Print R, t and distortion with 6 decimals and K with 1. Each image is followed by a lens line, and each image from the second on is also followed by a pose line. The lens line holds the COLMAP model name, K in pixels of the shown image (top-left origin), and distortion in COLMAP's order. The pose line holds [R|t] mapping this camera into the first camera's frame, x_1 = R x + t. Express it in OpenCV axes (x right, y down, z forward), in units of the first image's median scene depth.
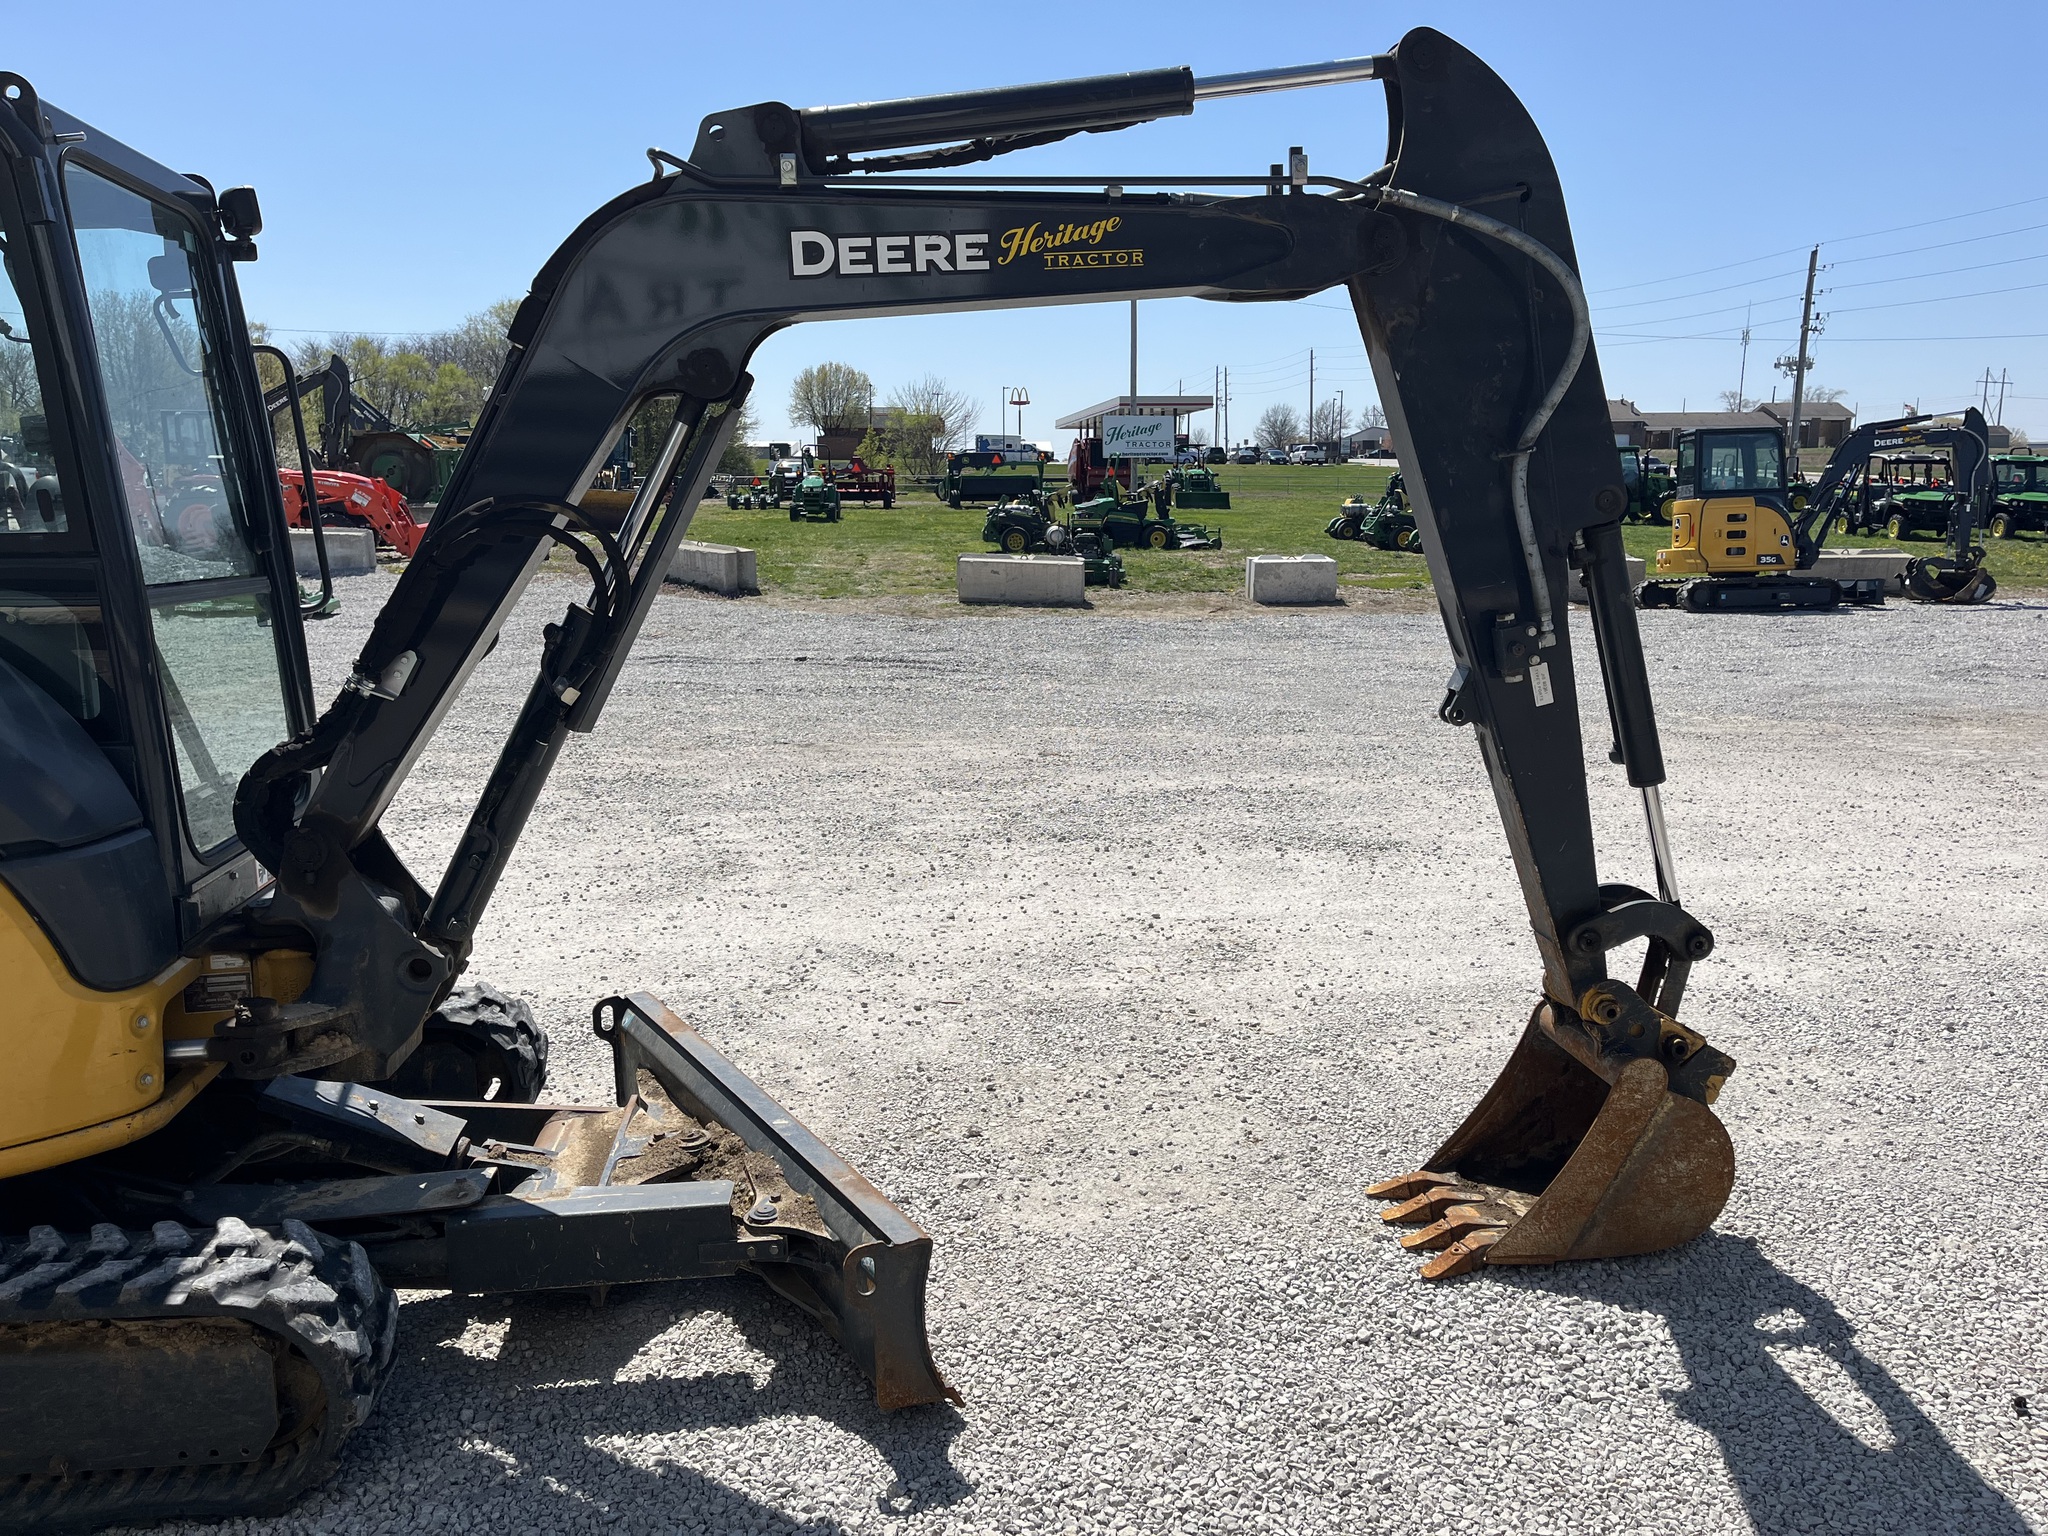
lens RADIAL K [[1538.2, 0, 1031.9], [0, 1538.2, 765.0], [0, 0, 1]] dist [0.069537, -0.089959]
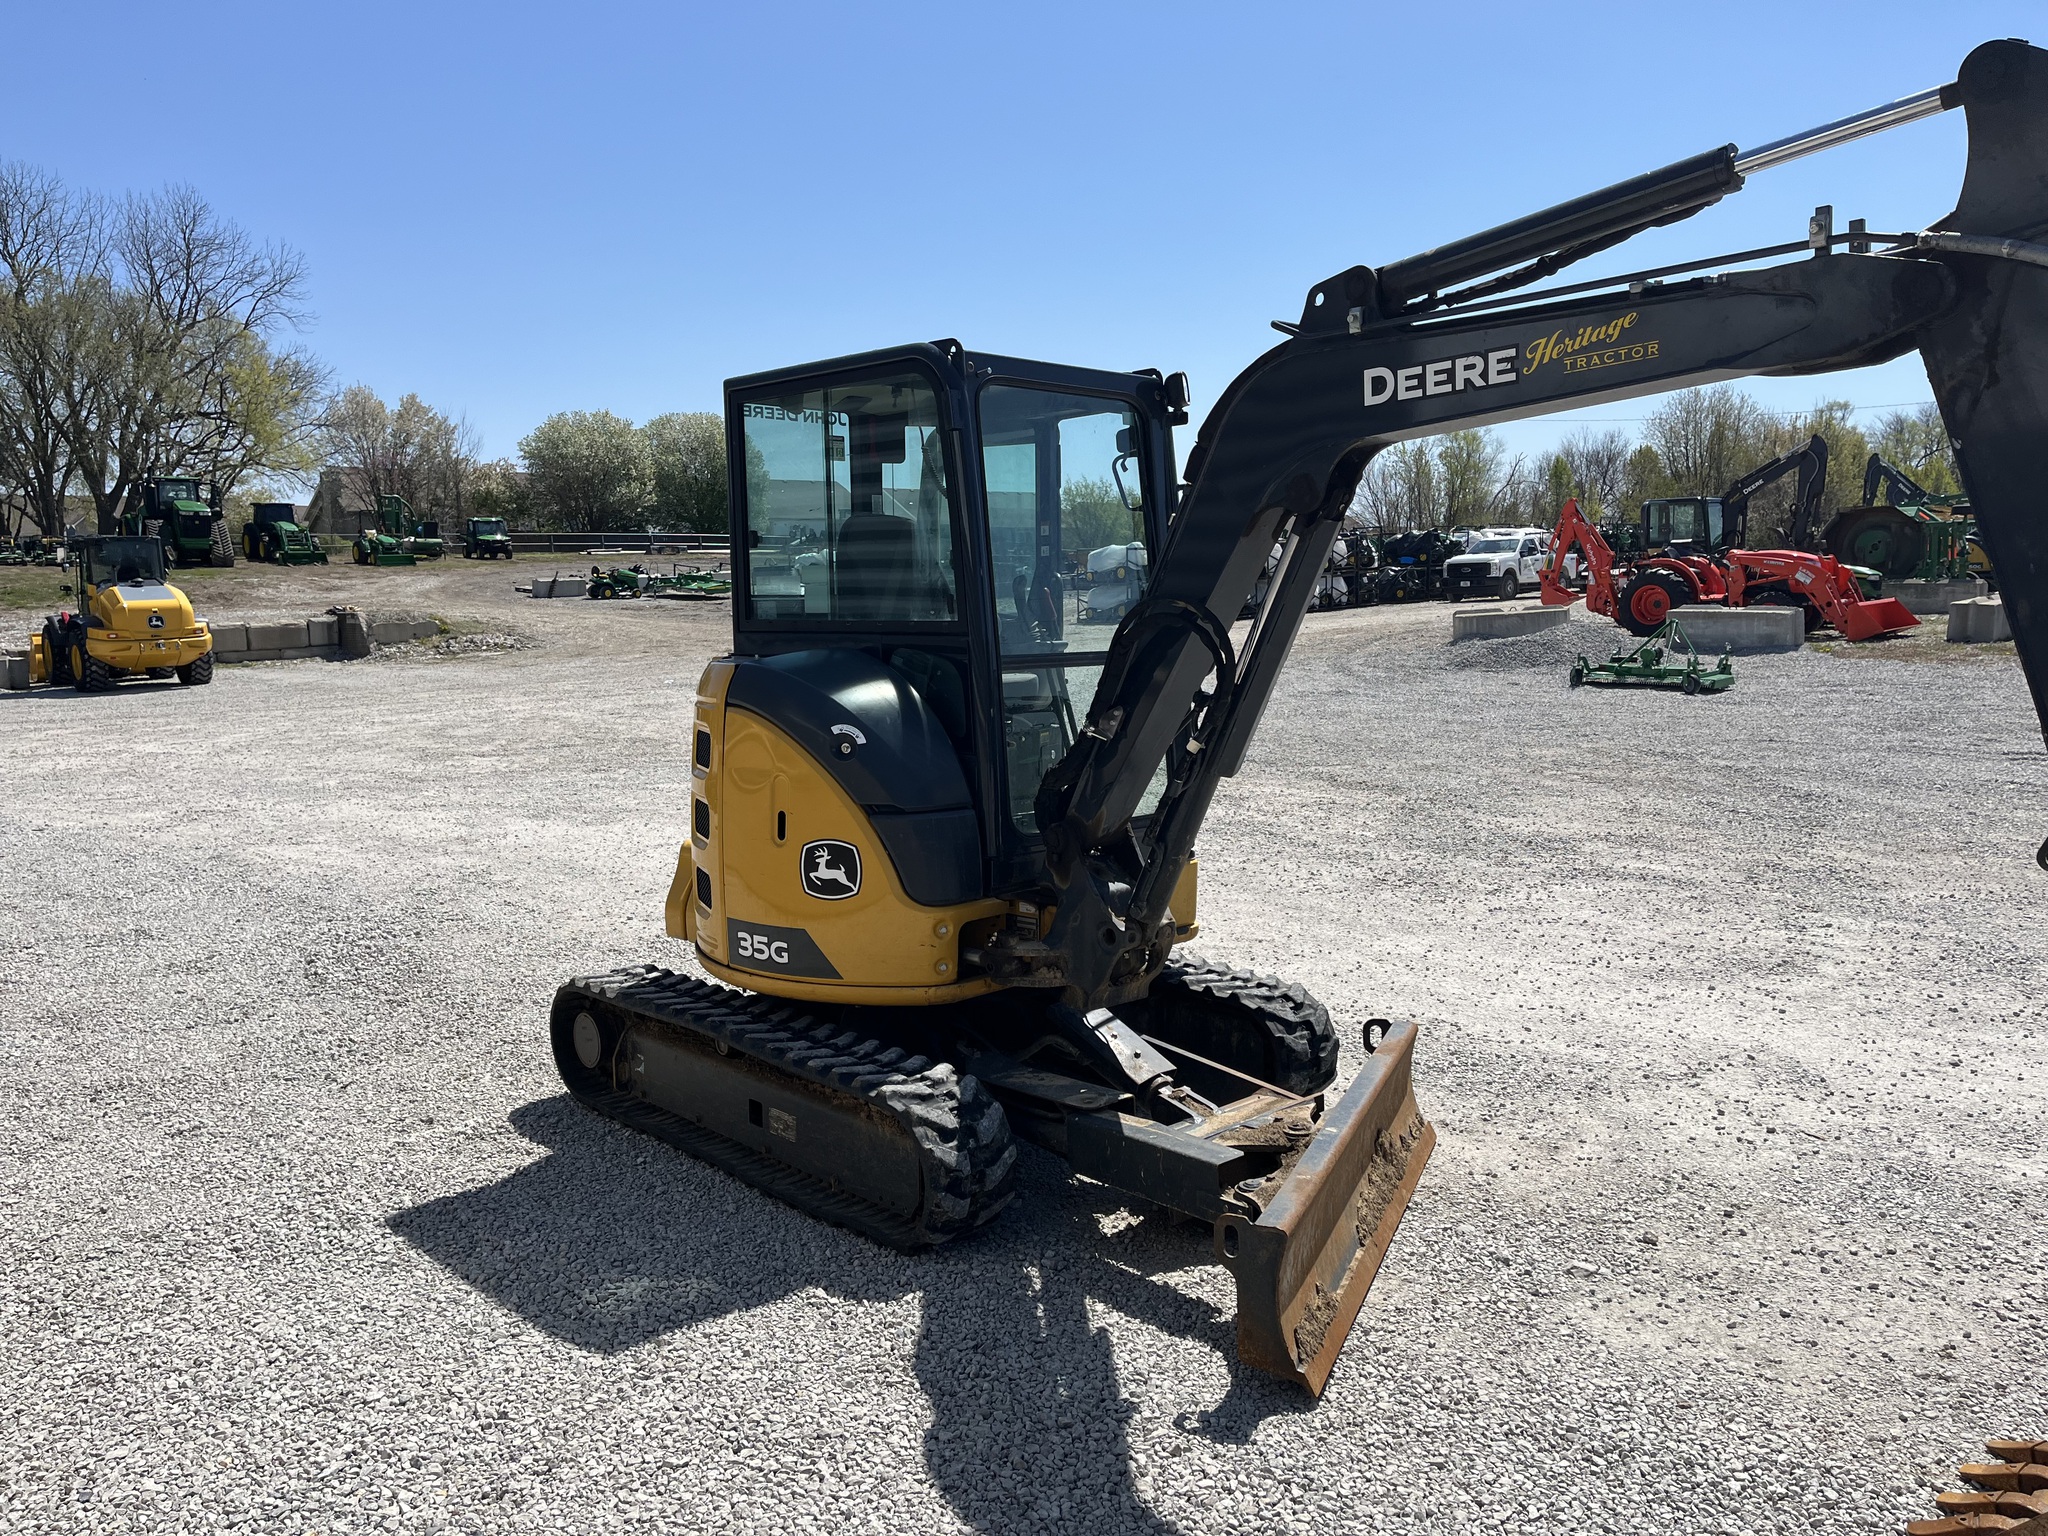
lens RADIAL K [[1542.7, 0, 1024.0], [0, 1542.7, 768.0], [0, 0, 1]] dist [0.060548, -0.070692]
pose [[0.596055, 0.085039, -0.798428, 0.637154], [-0.122079, 0.992414, 0.014564, -0.027293], [0.793609, 0.088791, 0.601914, 0.103950]]
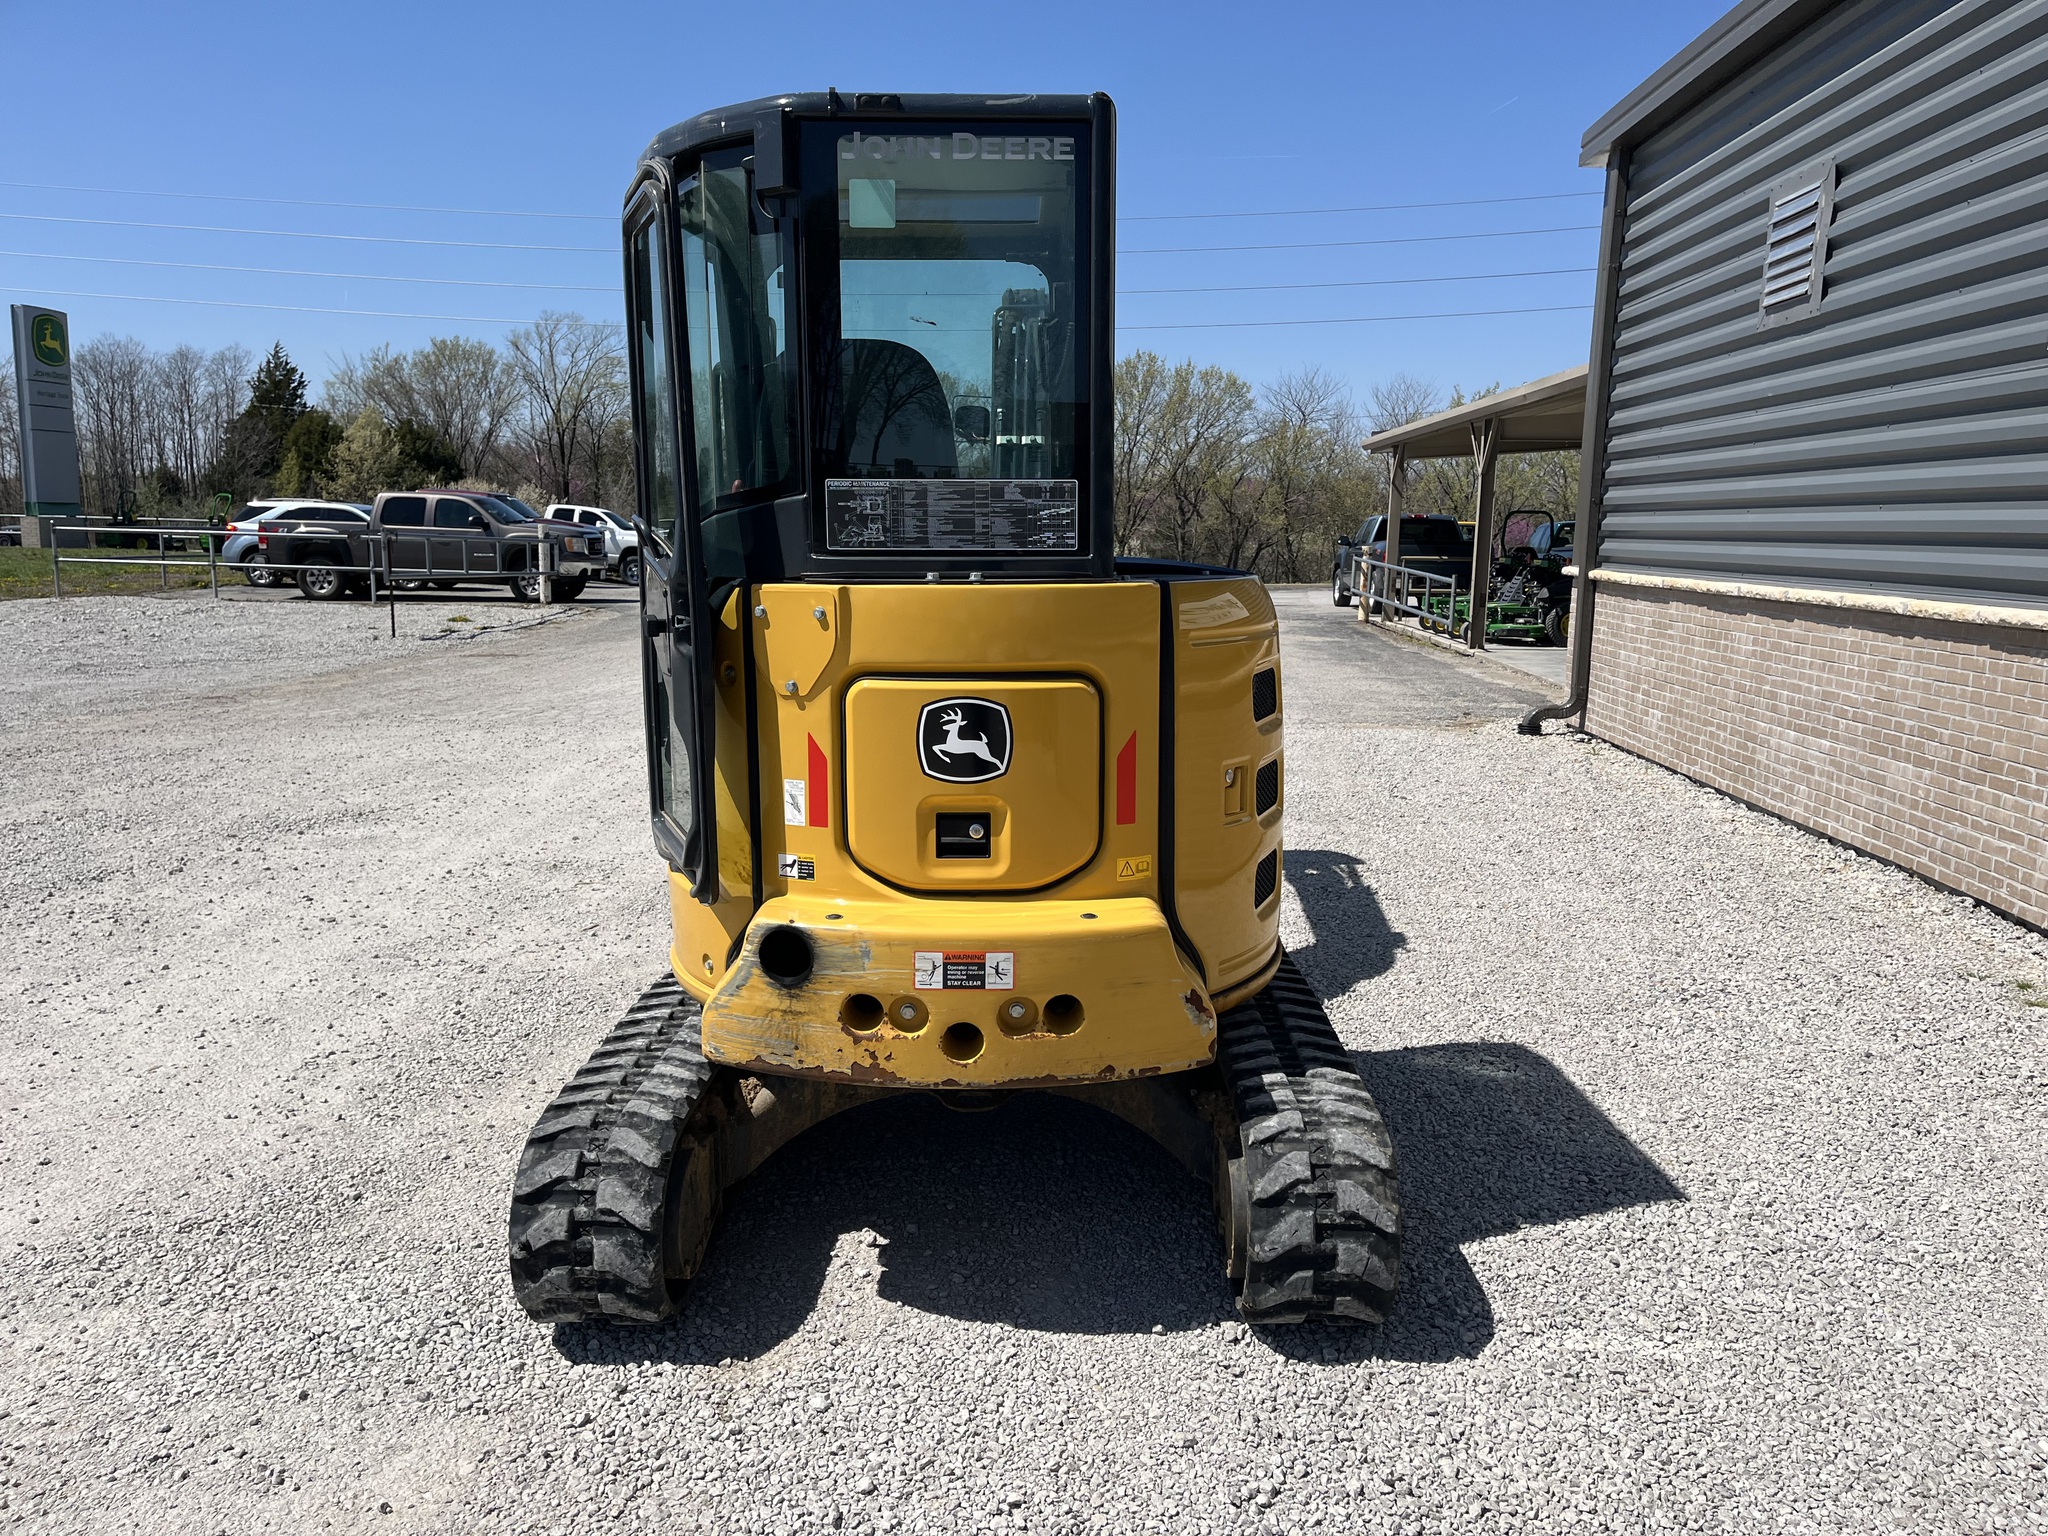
lens RADIAL K [[1545.9, 0, 1032.8], [0, 1545.9, 767.0], [0, 0, 1]] dist [0.080070, -0.102926]
pose [[0.130389, -0.146448, 0.980587, -1.943128], [0.160878, 0.979049, 0.124826, -0.103020], [-0.978324, 0.141478, 0.151218, 0.776273]]
